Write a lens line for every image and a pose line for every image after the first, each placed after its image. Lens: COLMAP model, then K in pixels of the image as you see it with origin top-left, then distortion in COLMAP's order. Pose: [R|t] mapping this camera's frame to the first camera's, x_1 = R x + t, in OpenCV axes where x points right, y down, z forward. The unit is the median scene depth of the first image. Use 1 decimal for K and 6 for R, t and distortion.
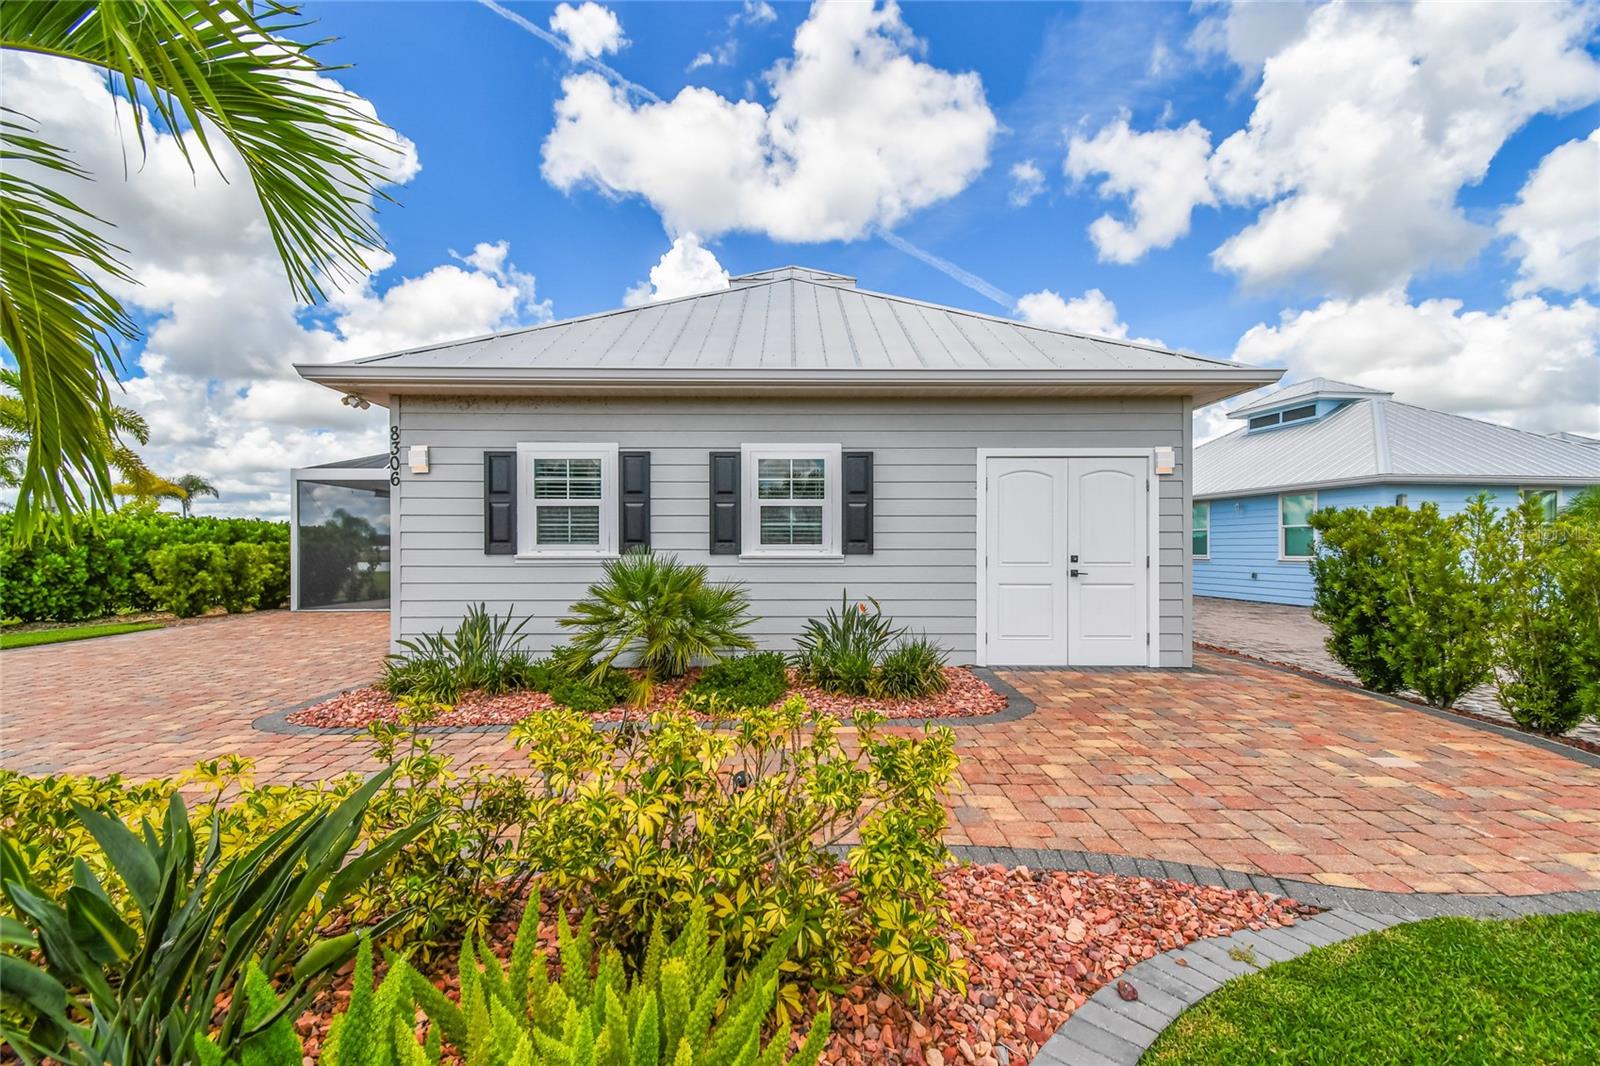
lens RADIAL K [[707.7, 0, 803.0], [0, 707.7, 549.7], [0, 0, 1]] dist [0.022829, -0.000163]
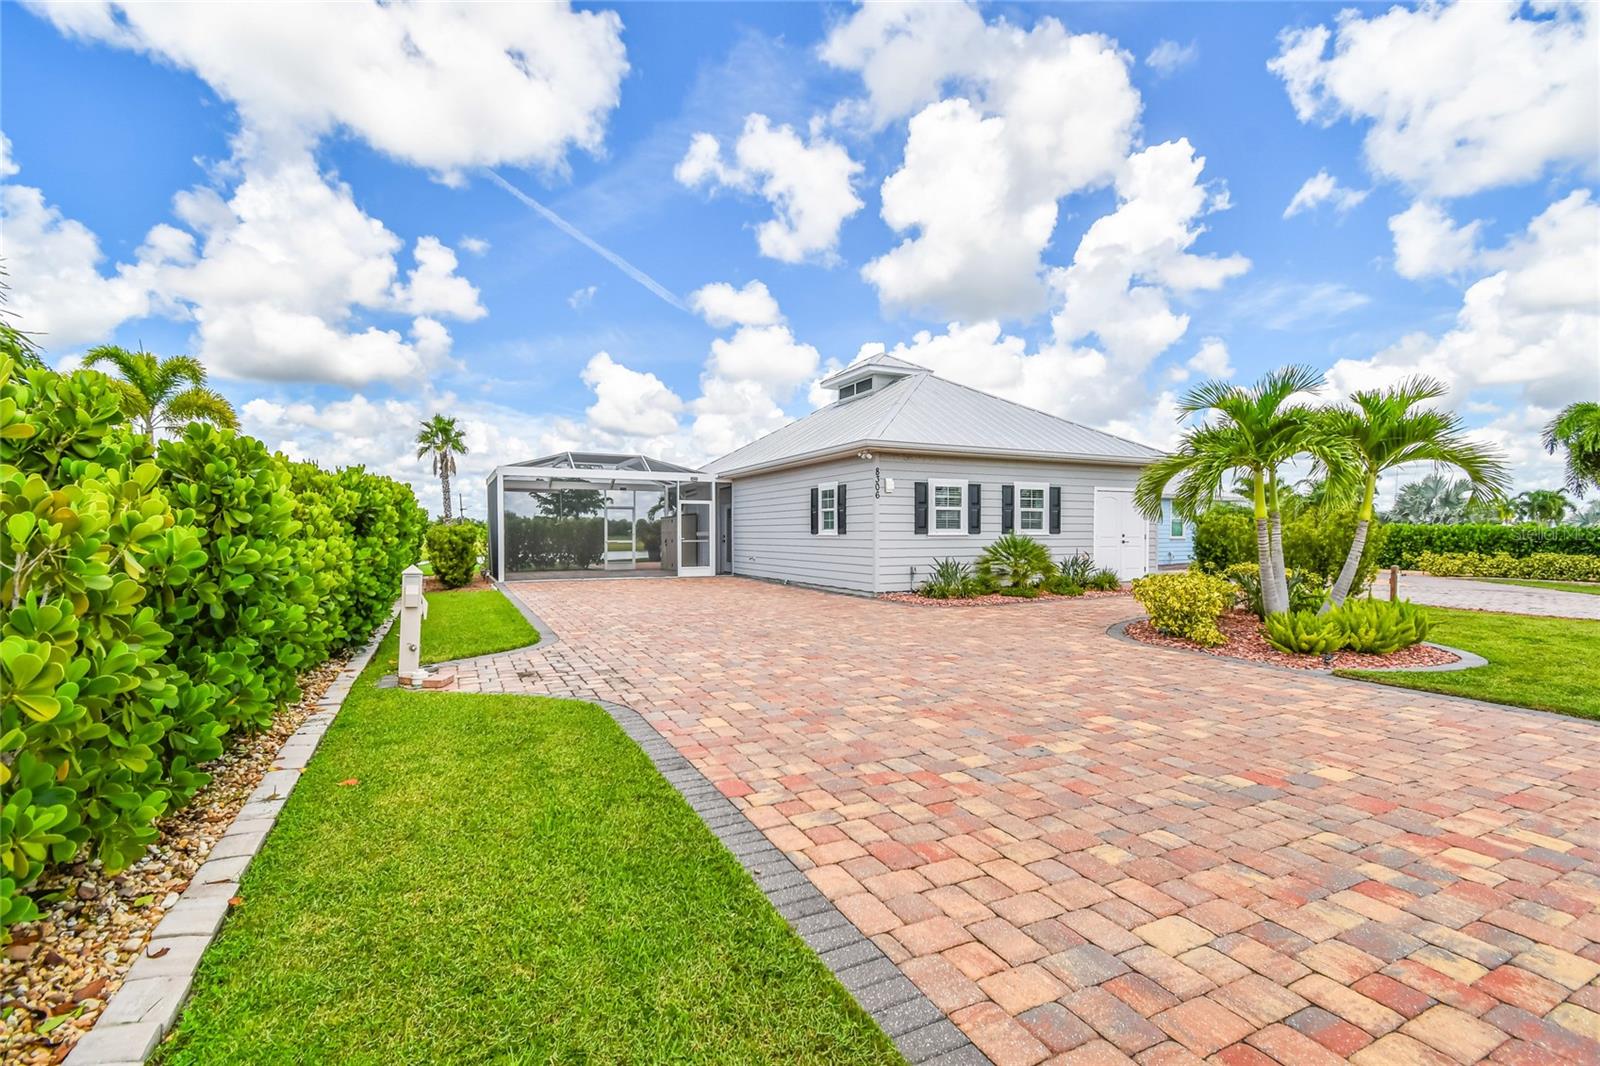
lens RADIAL K [[727.9, 0, 800.3], [0, 727.9, 554.3], [0, 0, 1]] dist [-0.000178, -0.000424]
pose [[0.903993, -0.013607, 0.427331, -1.592288], [0.001384, 0.999581, 0.028901, 0.004348], [-0.427546, -0.025534, 0.903633, -0.695944]]
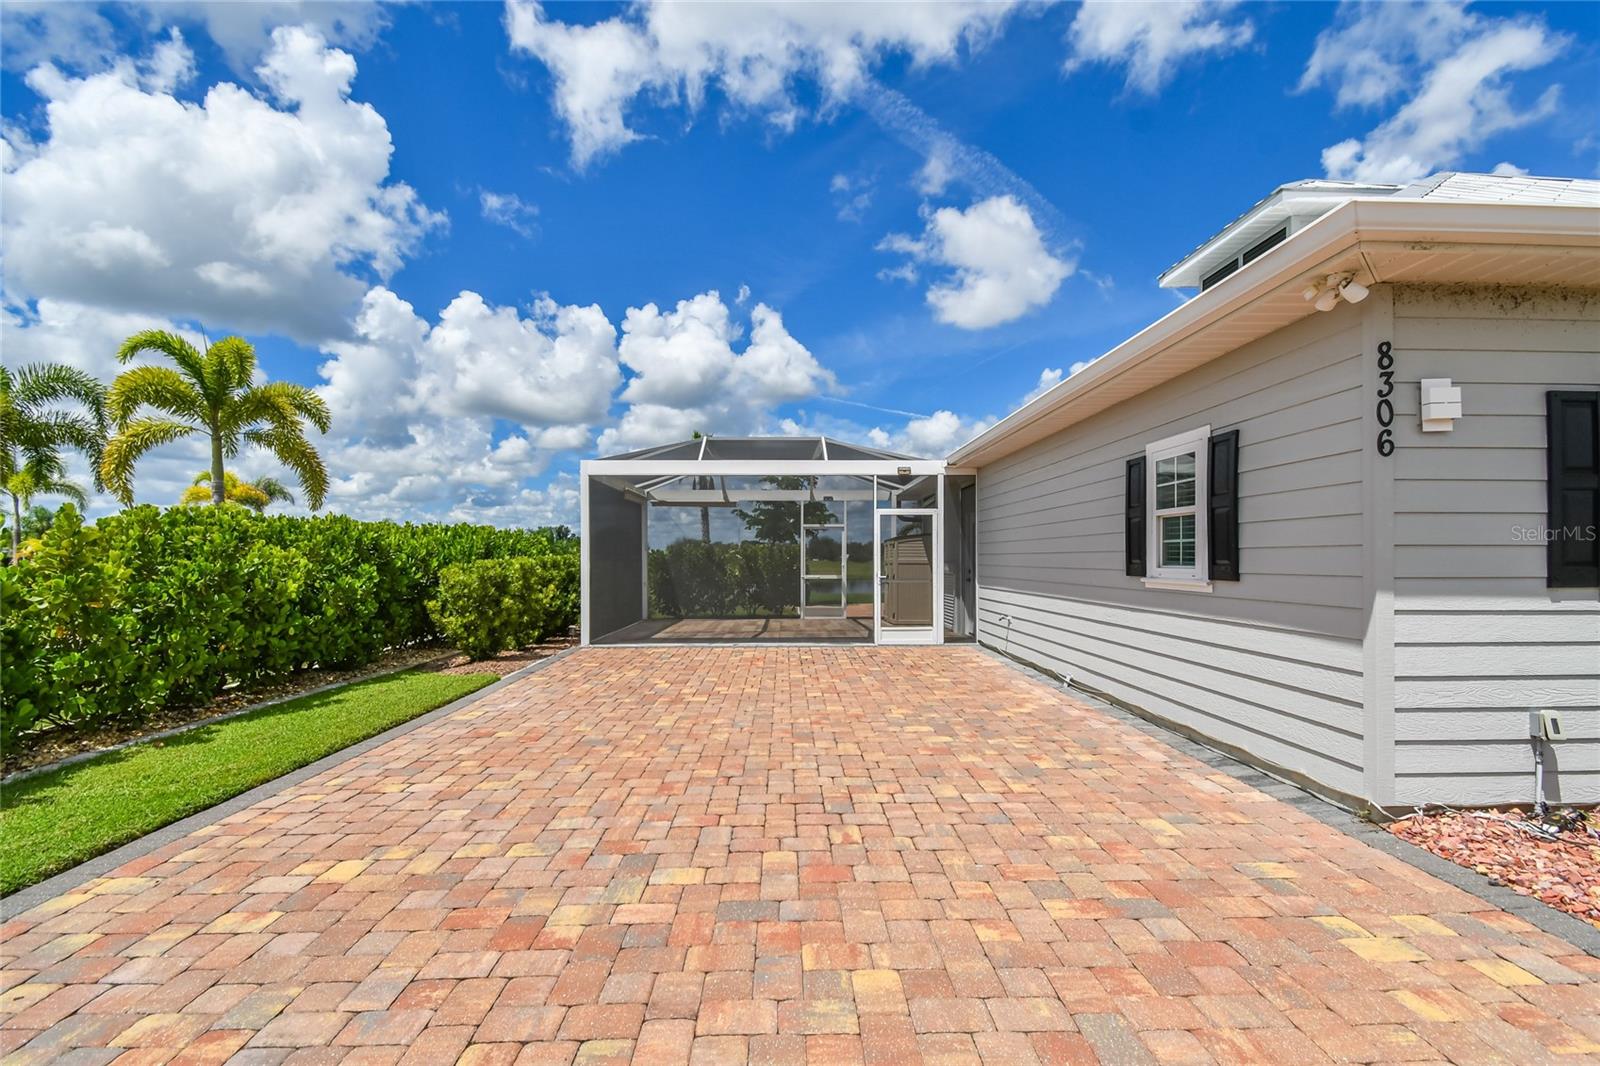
lens RADIAL K [[727.9, 0, 800.3], [0, 727.9, 554.3], [0, 0, 1]] dist [-0.000178, -0.000424]
pose [[0.999966, -0.000763, 0.008164, -0.991945], [0.000812, 0.999982, -0.005898, -0.015842], [-0.008159, 0.005904, 0.999949, 0.468372]]
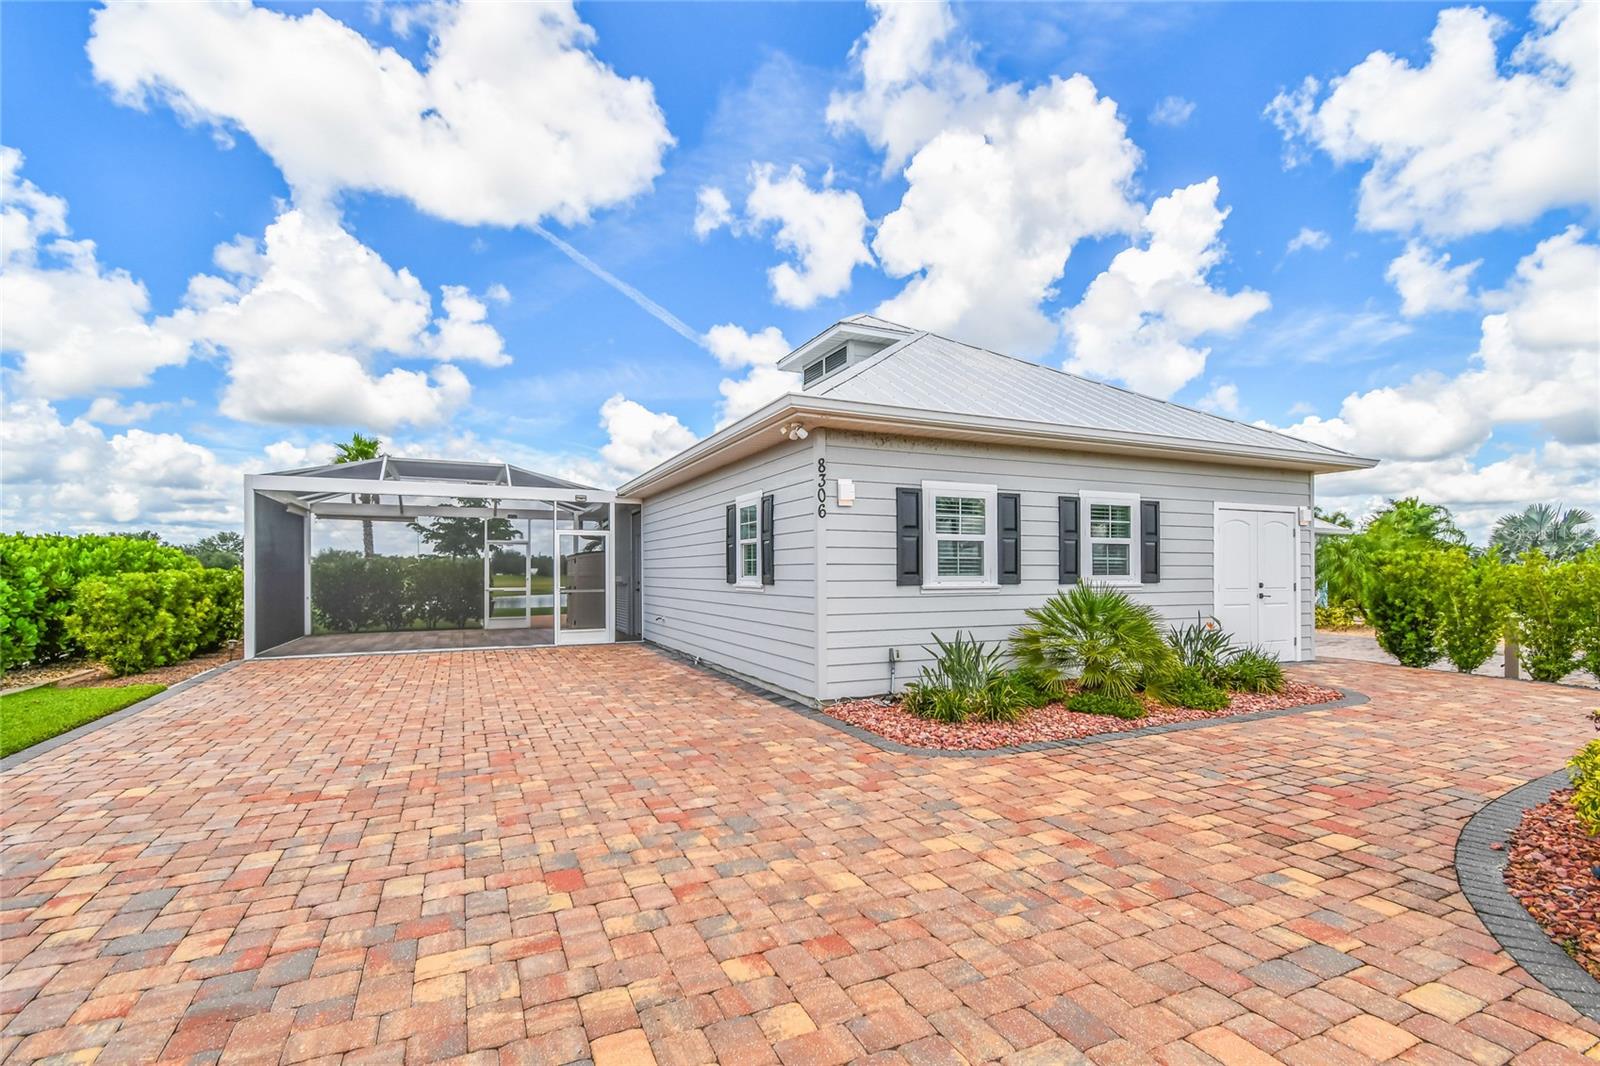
lens RADIAL K [[719.8, 0, 799.1], [0, 719.8, 575.8], [0, 0, 1]] dist [0.032840, -0.022075]
pose [[0.912277, -0.003448, 0.409559, -1.003372], [0.001774, 0.999988, 0.004467, -0.013128], [-0.409570, -0.003348, 0.912273, 0.091944]]
